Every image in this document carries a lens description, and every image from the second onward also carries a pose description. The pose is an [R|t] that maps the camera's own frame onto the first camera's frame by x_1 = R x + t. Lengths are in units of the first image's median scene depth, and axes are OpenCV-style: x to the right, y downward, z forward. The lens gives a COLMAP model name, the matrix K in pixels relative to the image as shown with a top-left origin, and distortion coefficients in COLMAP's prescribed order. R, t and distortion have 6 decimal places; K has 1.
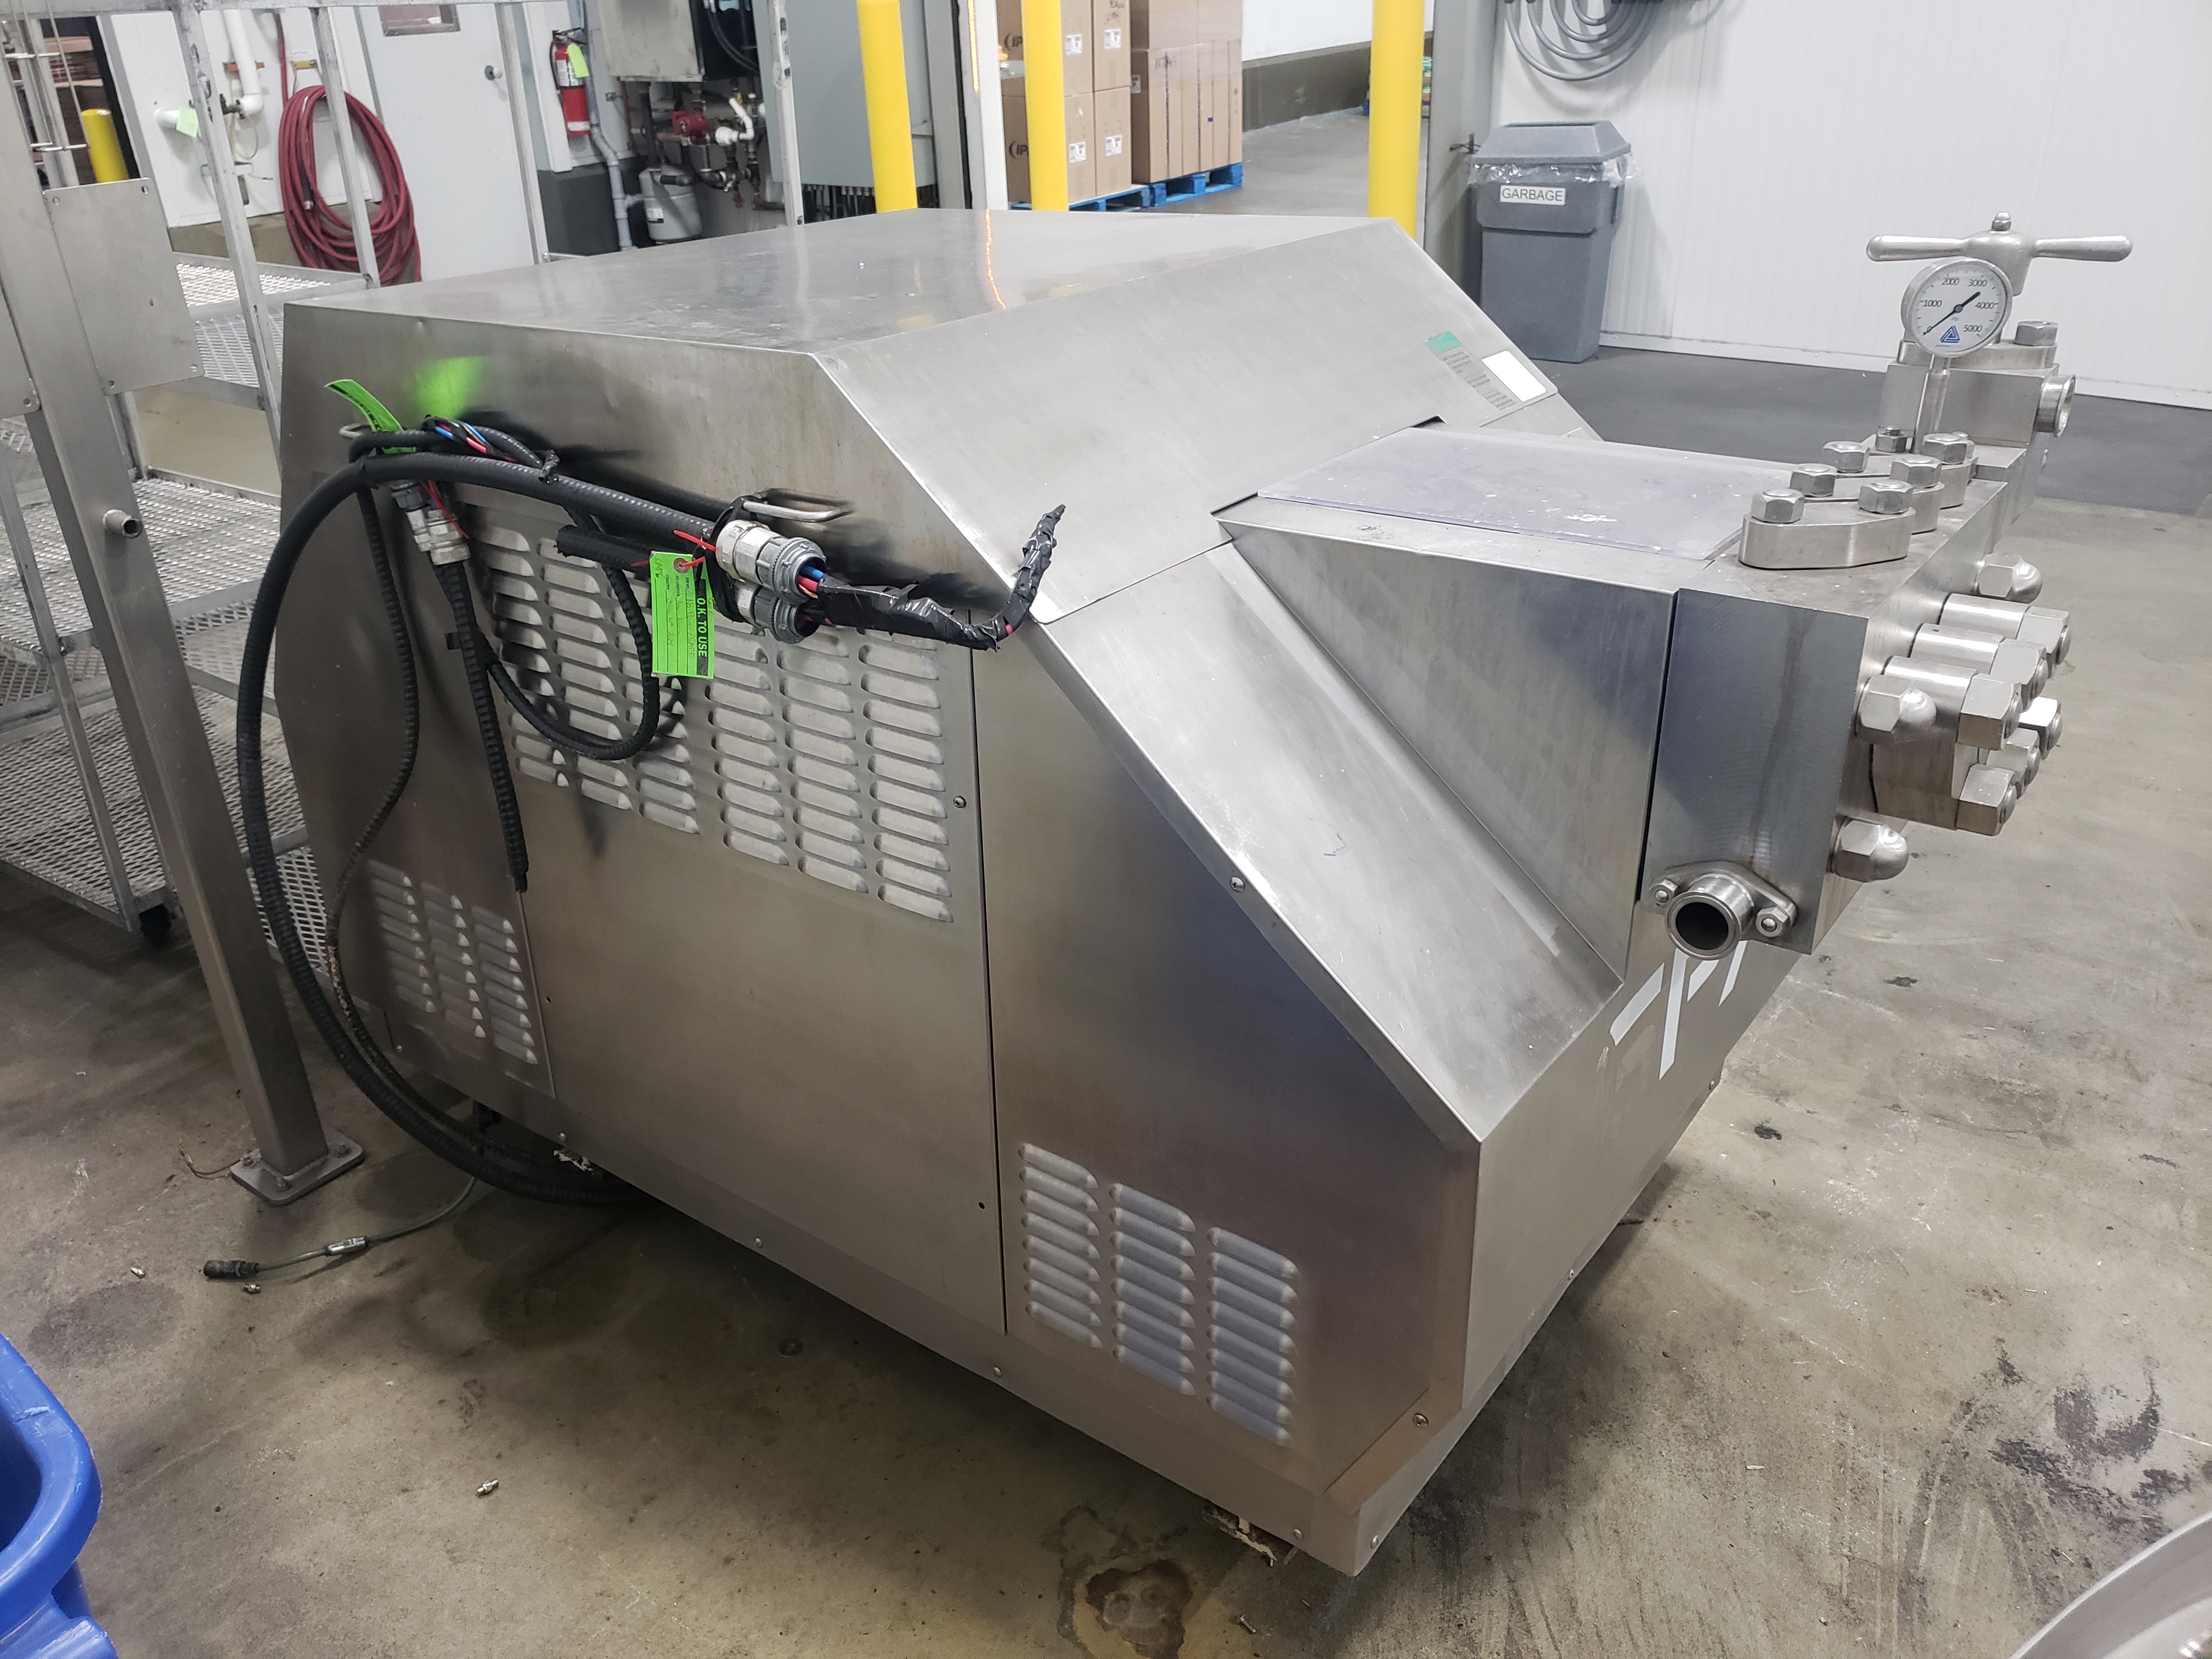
lens RADIAL K [[1709.6, 0, 1100.3], [0, 1709.6, 825.8], [0, 0, 1]] dist [0.077171, -0.013029]
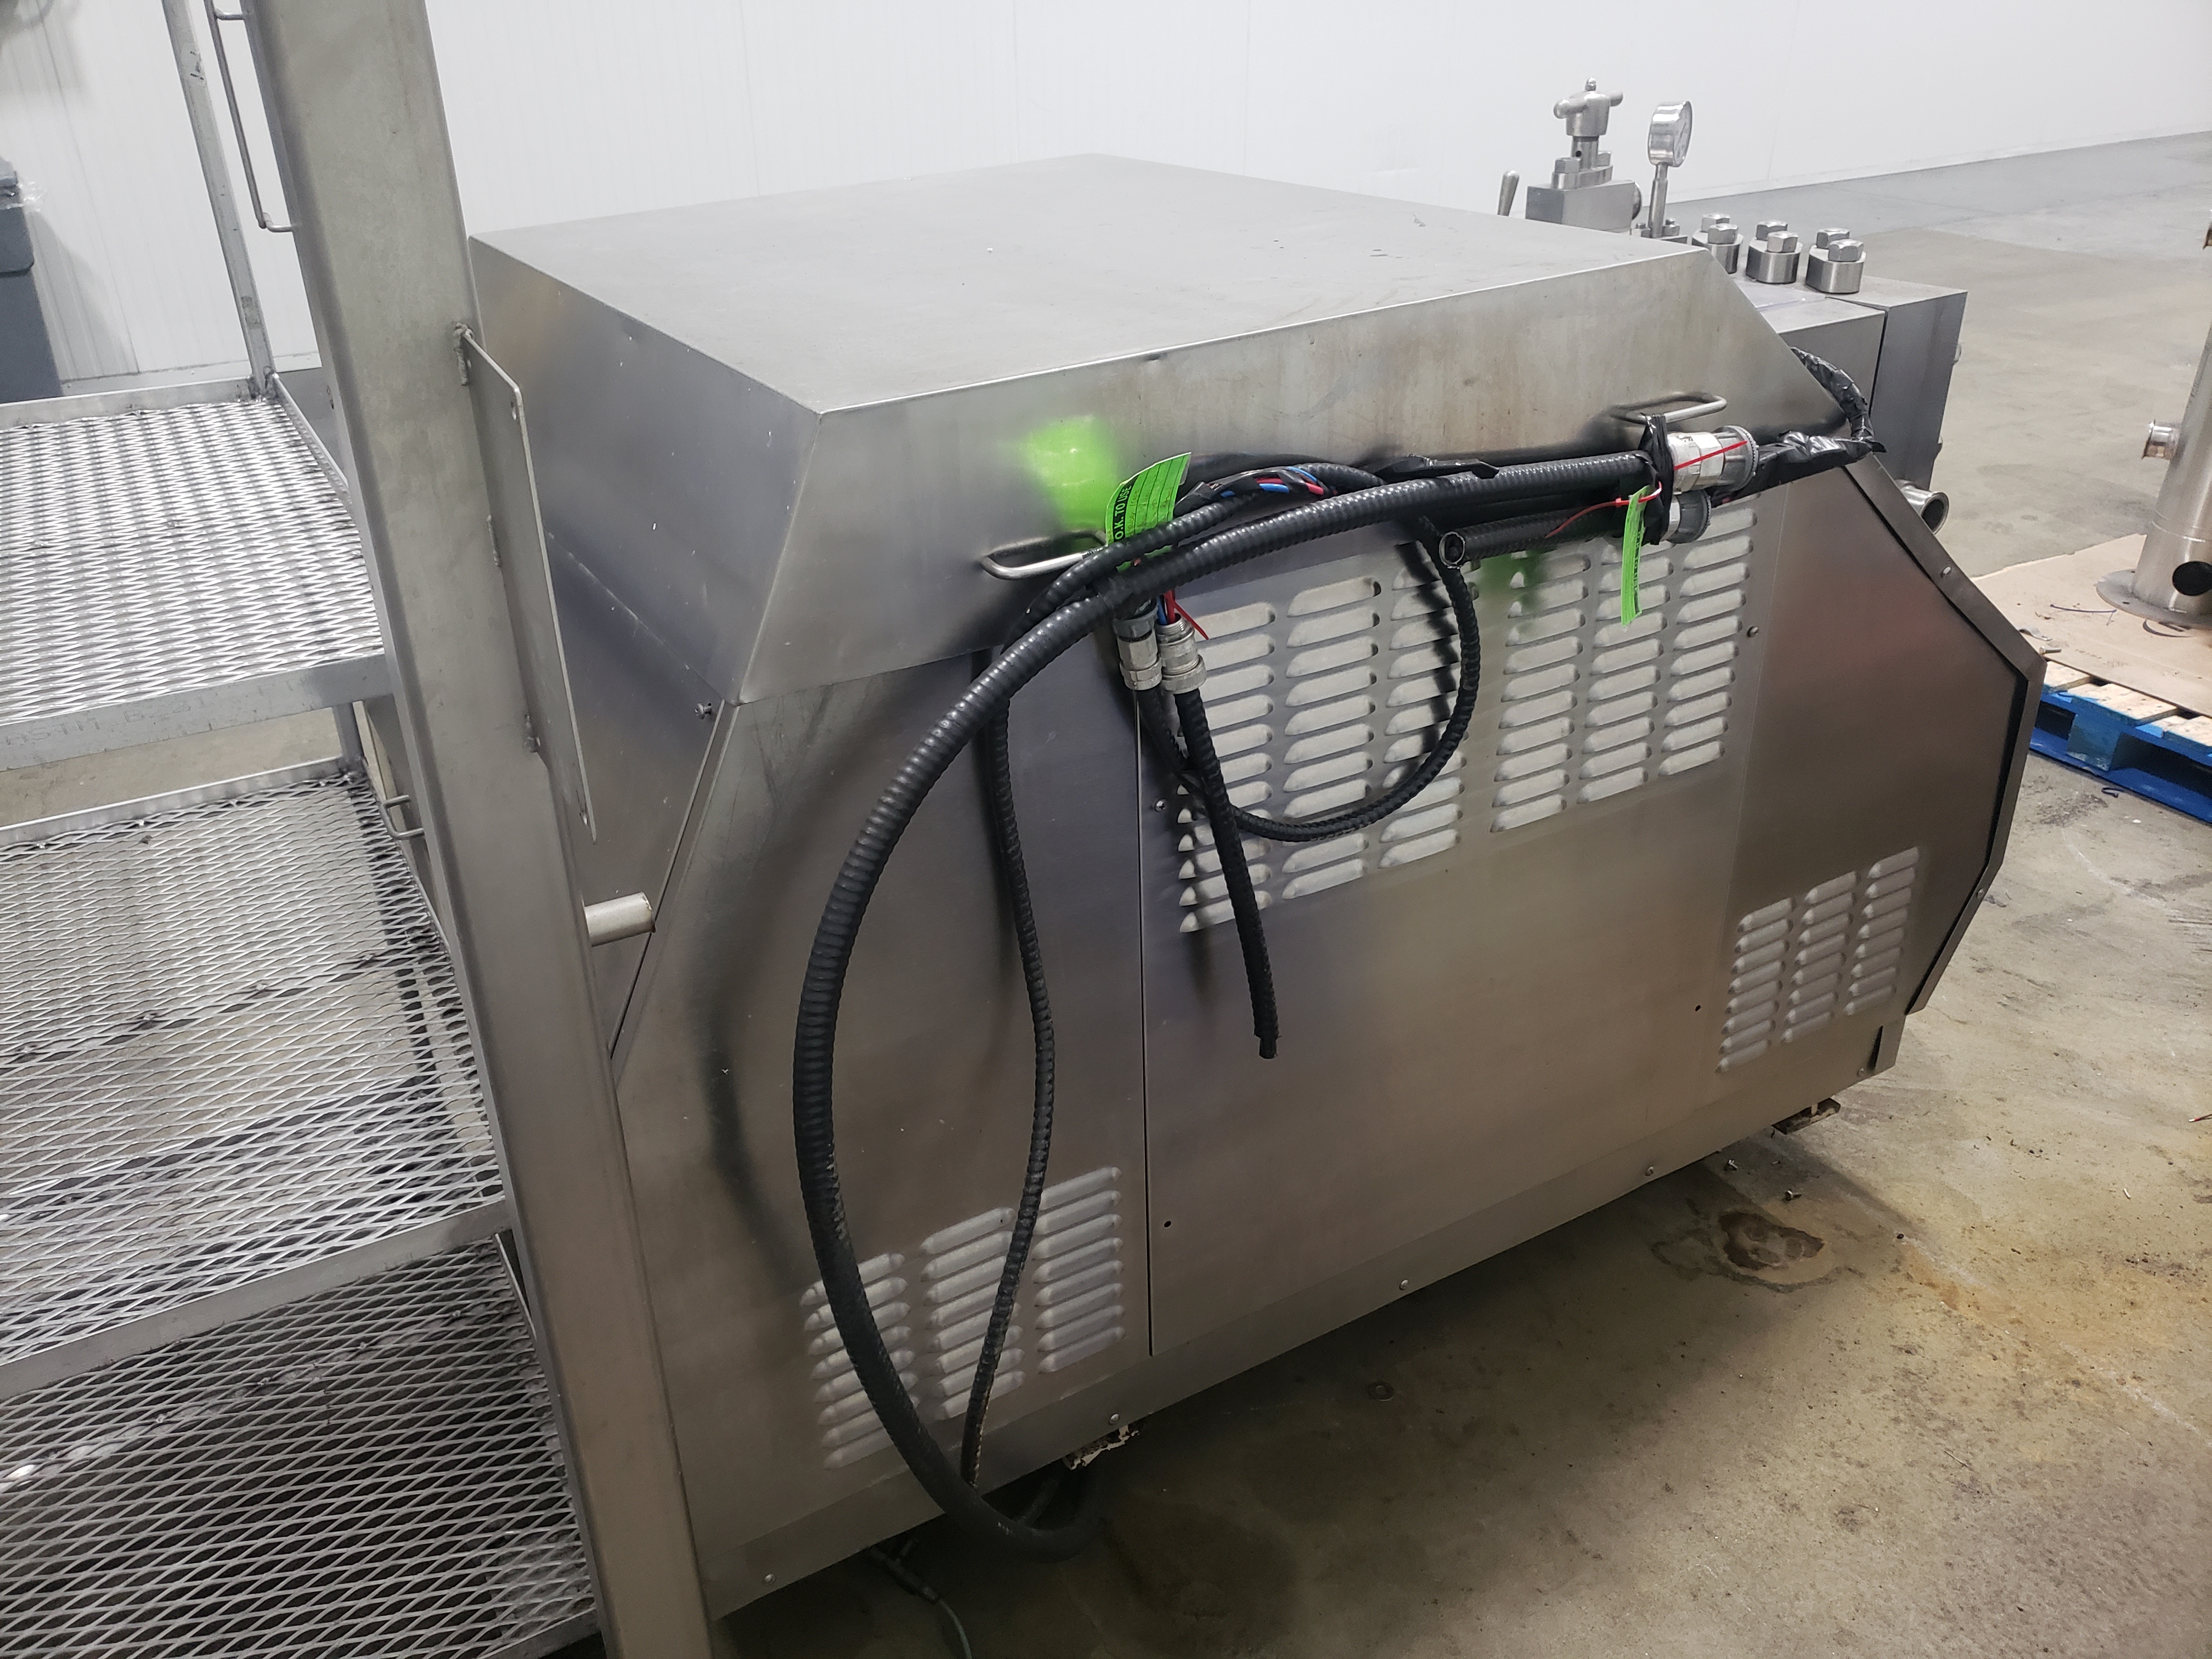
lens RADIAL K [[1709.6, 0, 1102.0], [0, 1709.6, 826.7], [0, 0, 1]] dist [0.077171, -0.013029]
pose [[0.387707, -0.410136, 0.825513, -1.091300], [0.407182, 0.879651, 0.245798, -0.312847], [-0.826974, 0.240837, 0.508047, 0.723006]]
